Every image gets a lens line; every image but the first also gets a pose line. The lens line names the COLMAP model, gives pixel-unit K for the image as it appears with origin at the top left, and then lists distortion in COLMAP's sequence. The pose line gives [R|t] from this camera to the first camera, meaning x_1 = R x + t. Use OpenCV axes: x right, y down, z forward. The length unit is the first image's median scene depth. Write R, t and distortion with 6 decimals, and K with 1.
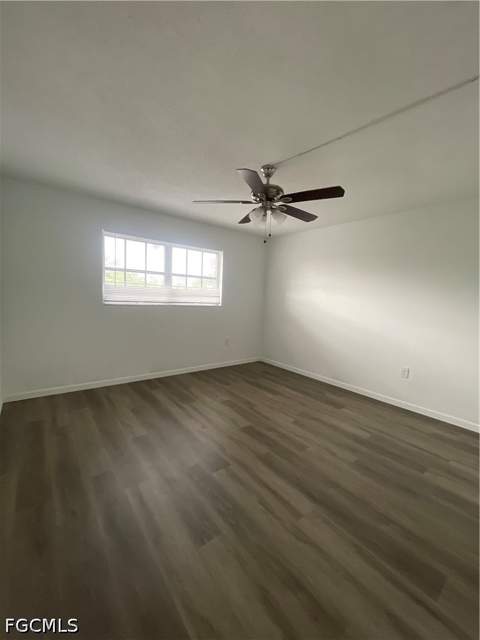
lens RADIAL K [[261.0, 0, 240.3], [0, 261.0, 320.4], [0, 0, 1]] dist [-0.003835, 0.001994]
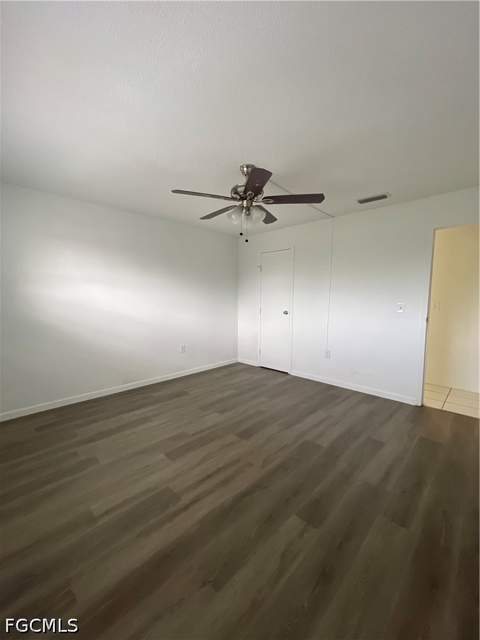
lens RADIAL K [[261.0, 0, 239.7], [0, 261.0, 317.8], [0, 0, 1]] dist [-0.003835, 0.001994]
pose [[-0.124609, -0.125349, 0.984256, -0.720406], [0.089619, 0.986511, 0.136982, -0.114838], [-0.988150, 0.105277, -0.111694, 0.911125]]
